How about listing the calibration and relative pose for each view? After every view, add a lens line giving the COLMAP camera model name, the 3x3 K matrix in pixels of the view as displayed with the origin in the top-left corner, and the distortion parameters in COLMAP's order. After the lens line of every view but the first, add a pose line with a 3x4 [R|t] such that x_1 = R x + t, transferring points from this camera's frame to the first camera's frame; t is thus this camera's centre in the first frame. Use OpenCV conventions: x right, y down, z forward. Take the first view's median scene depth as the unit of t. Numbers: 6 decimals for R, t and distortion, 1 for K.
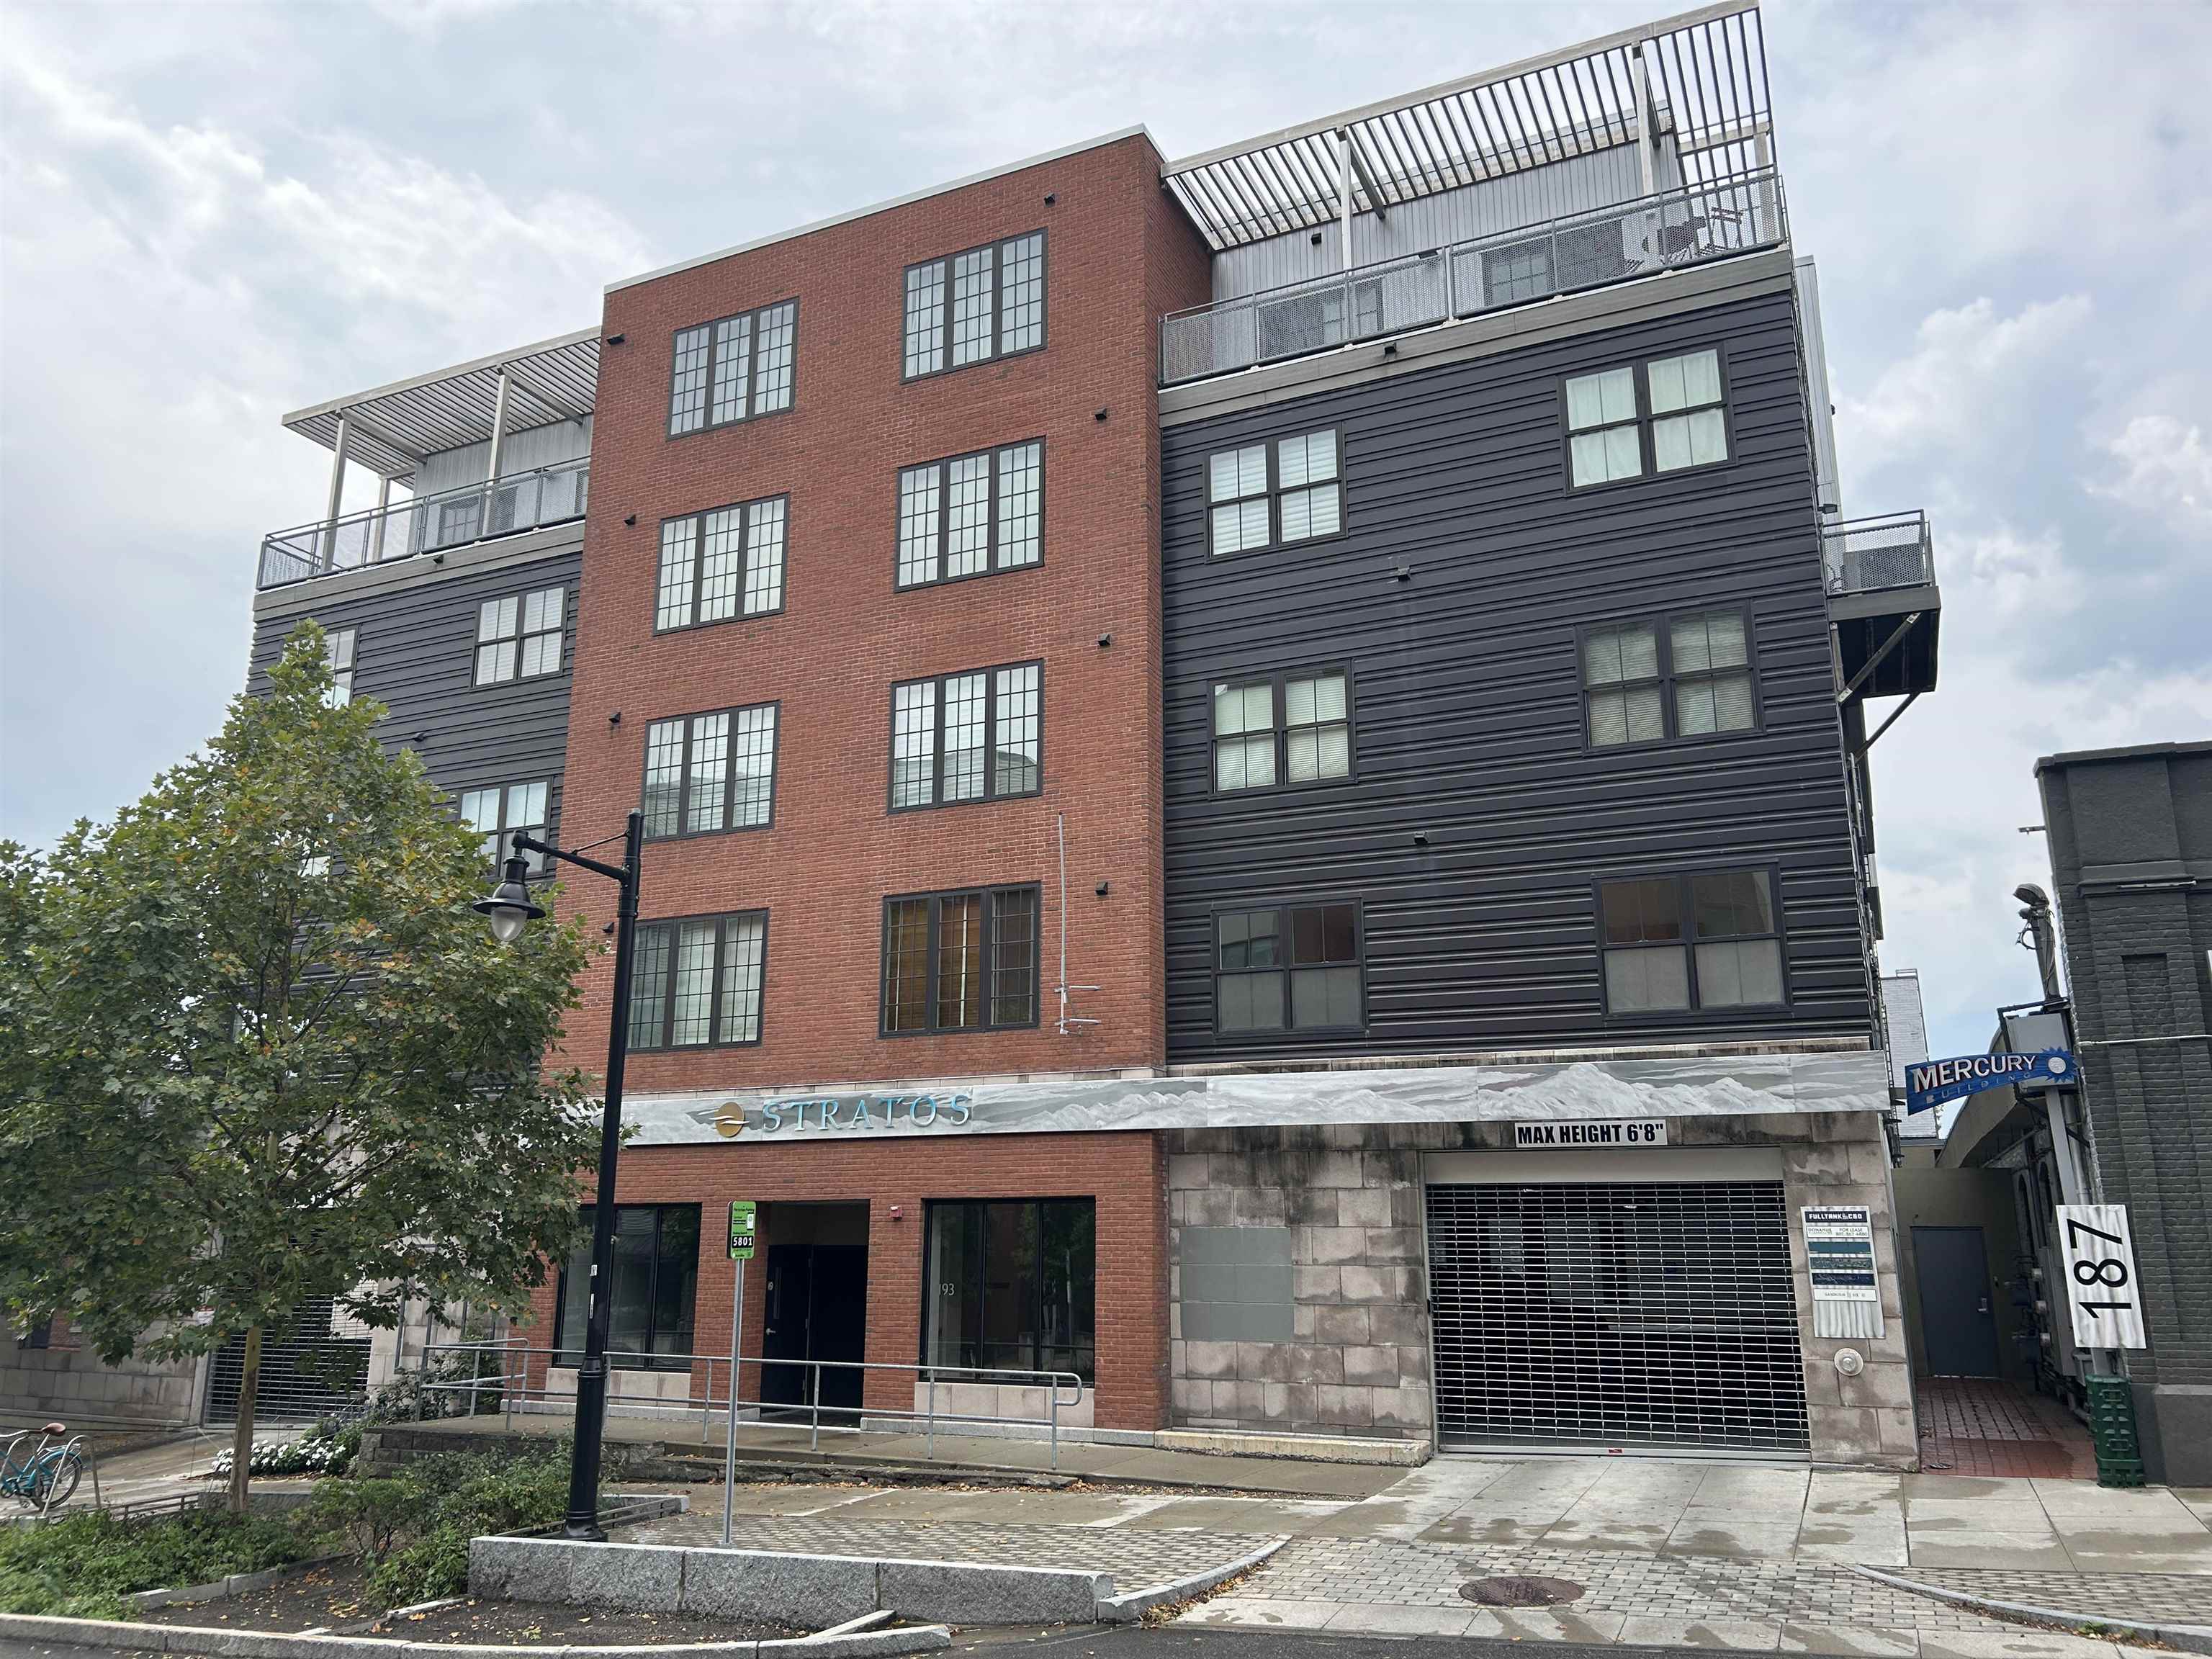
lens RADIAL K [[1666.6, 0, 1090.9], [0, 1666.6, 774.1], [0, 0, 1]] dist [0.026997, -0.017947]
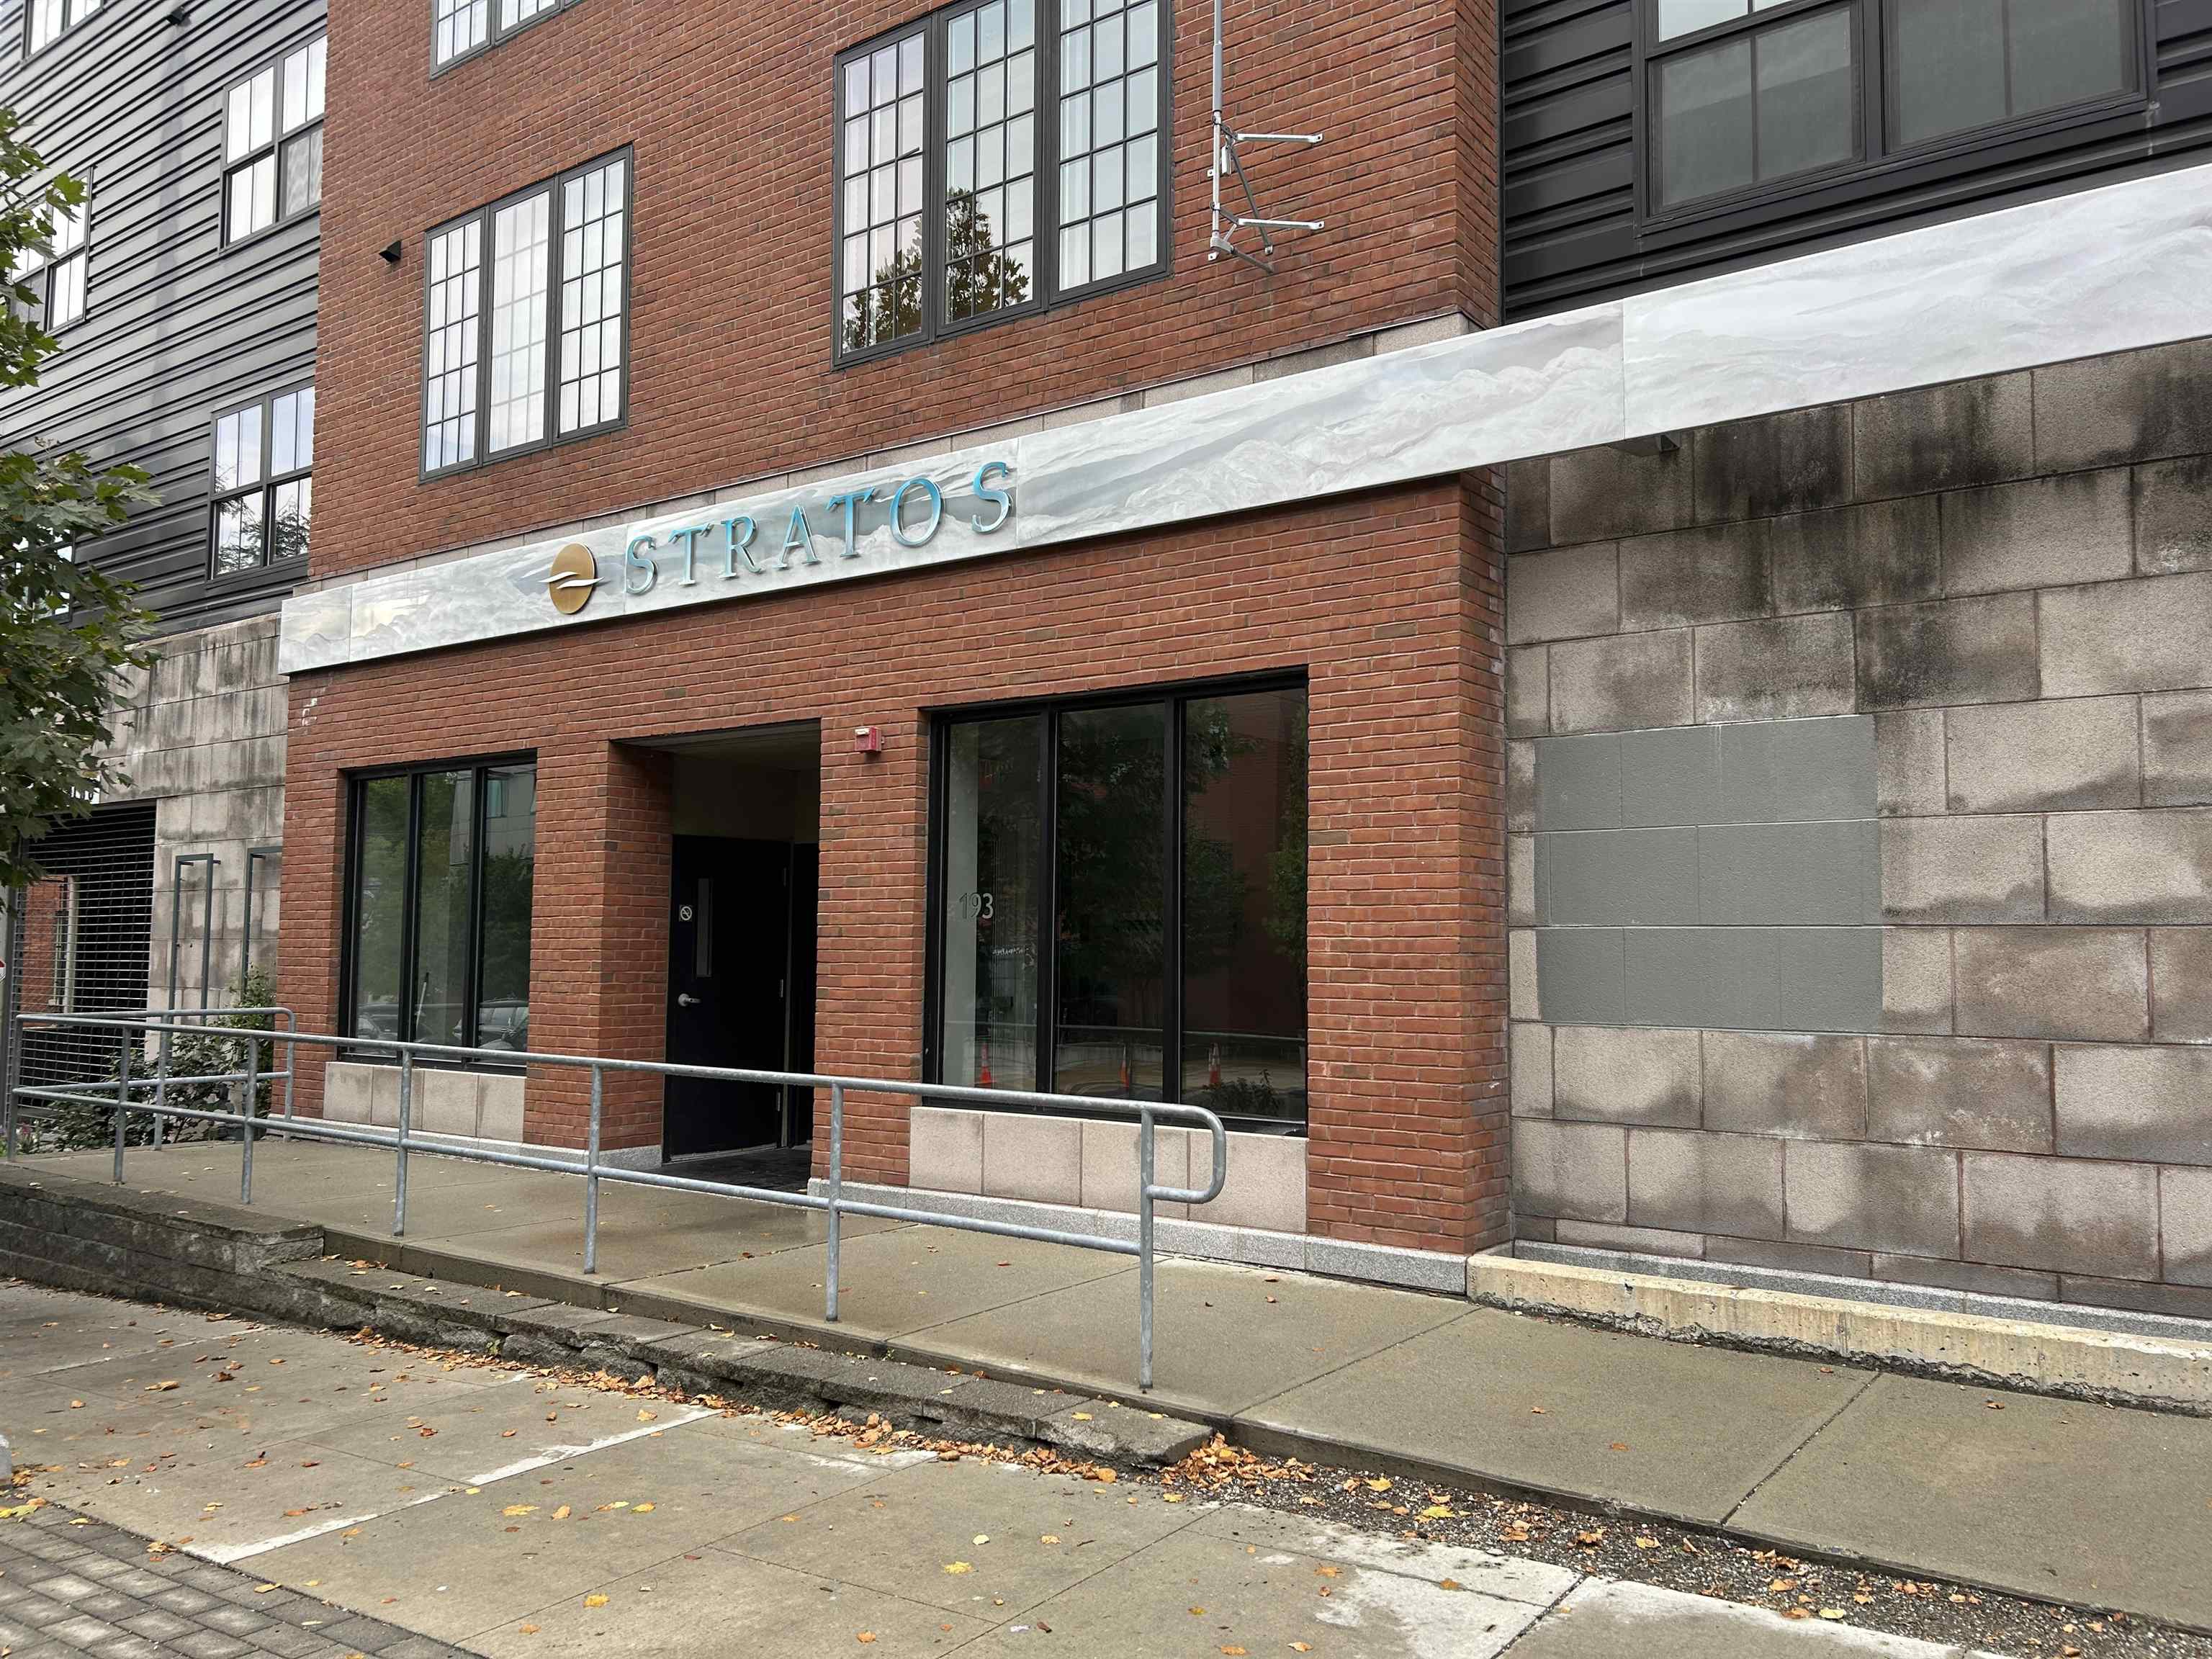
lens RADIAL K [[1666.6, 0, 1091.2], [0, 1666.6, 838.4], [0, 0, 1]] dist [0.026997, -0.017947]
pose [[0.981399, -0.008238, -0.191805, 0.027173], [0.047776, 0.978128, 0.202444, 0.215307], [0.185942, -0.207842, 0.960327, 0.624070]]
